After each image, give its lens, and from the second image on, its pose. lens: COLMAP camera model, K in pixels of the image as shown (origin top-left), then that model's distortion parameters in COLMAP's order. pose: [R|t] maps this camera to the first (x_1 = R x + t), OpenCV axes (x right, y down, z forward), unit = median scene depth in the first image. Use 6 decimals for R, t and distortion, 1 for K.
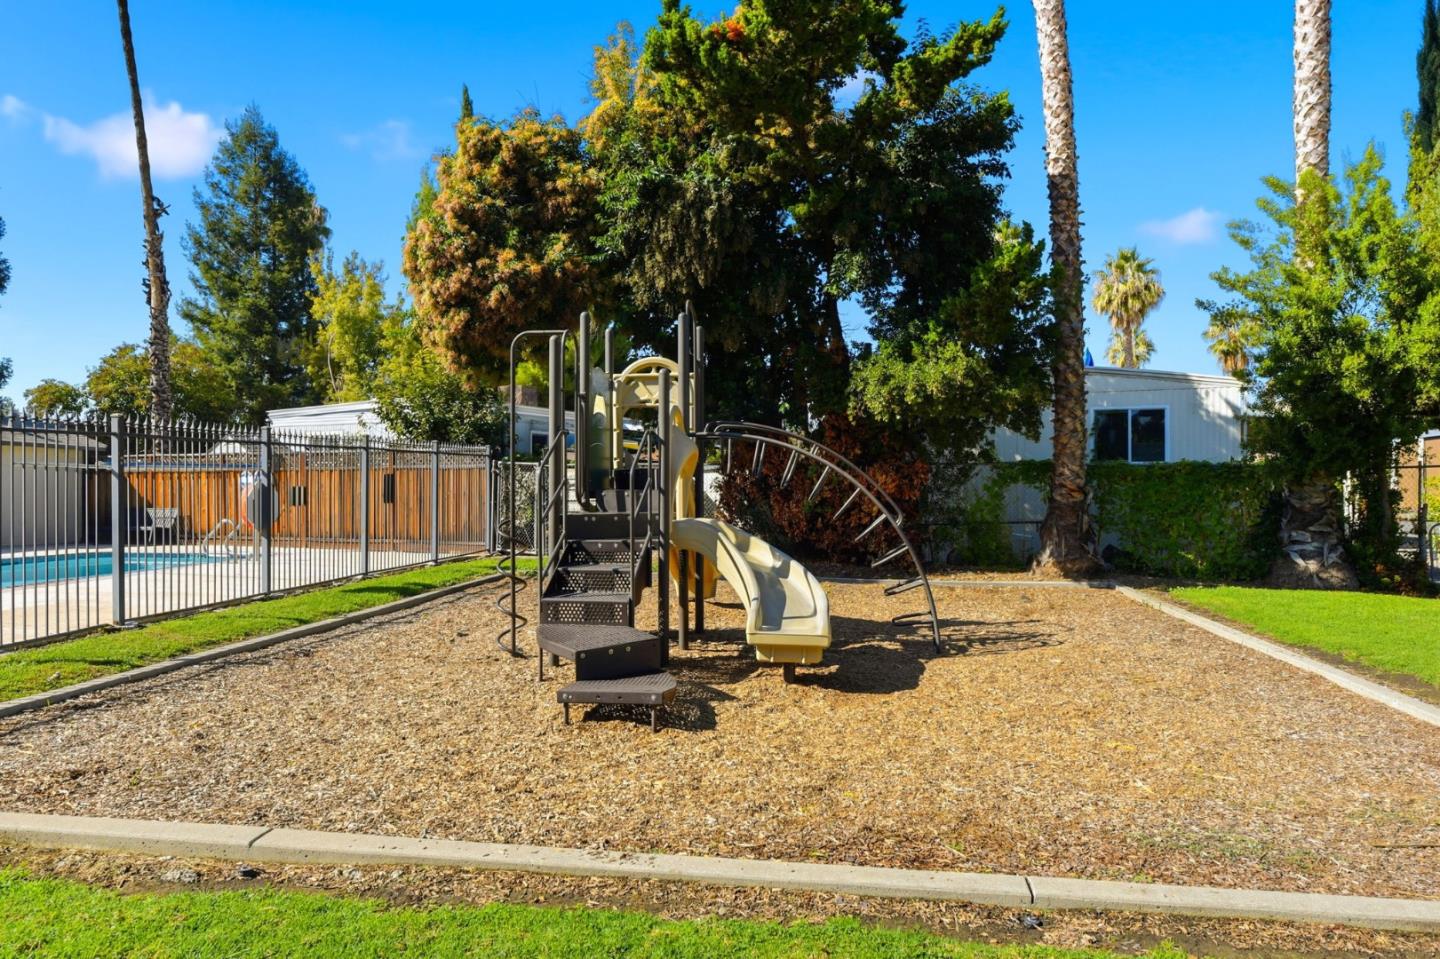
lens RADIAL K [[956.9, 0, 720.0], [0, 956.9, 479.5], [0, 0, 1]] dist [0.001743, 0.000234]
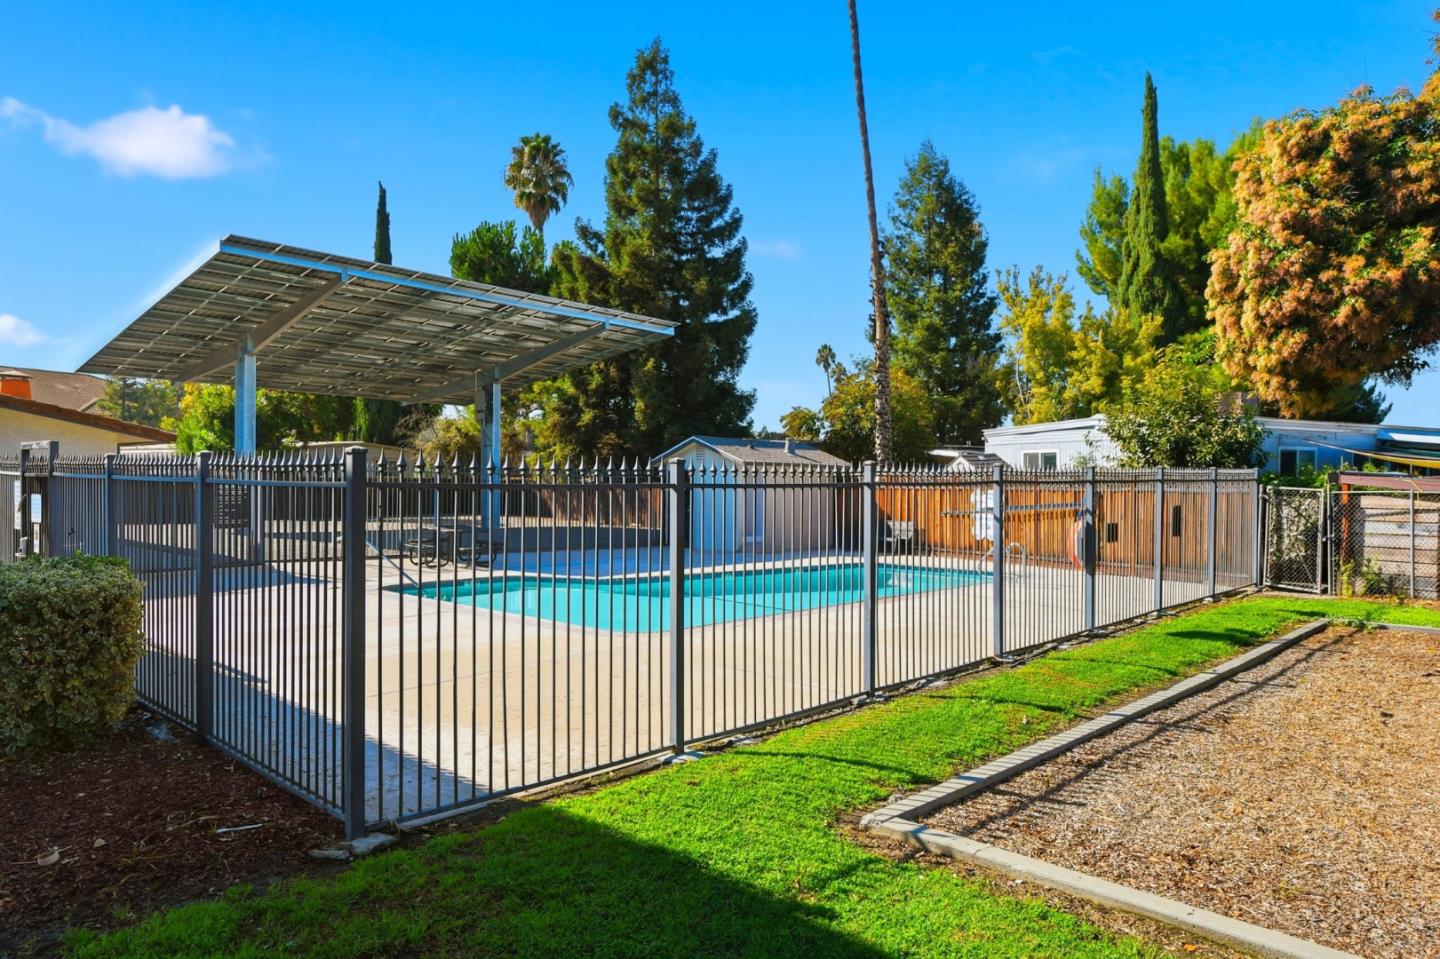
lens RADIAL K [[956.9, 0, 720.0], [0, 956.9, 479.5], [0, 0, 1]] dist [0.001743, 0.000234]
pose [[0.812501, 0.004918, -0.582939, -0.125691], [-0.003796, 0.999988, 0.003147, -0.026037], [0.582947, -0.000344, 0.812510, -0.031769]]
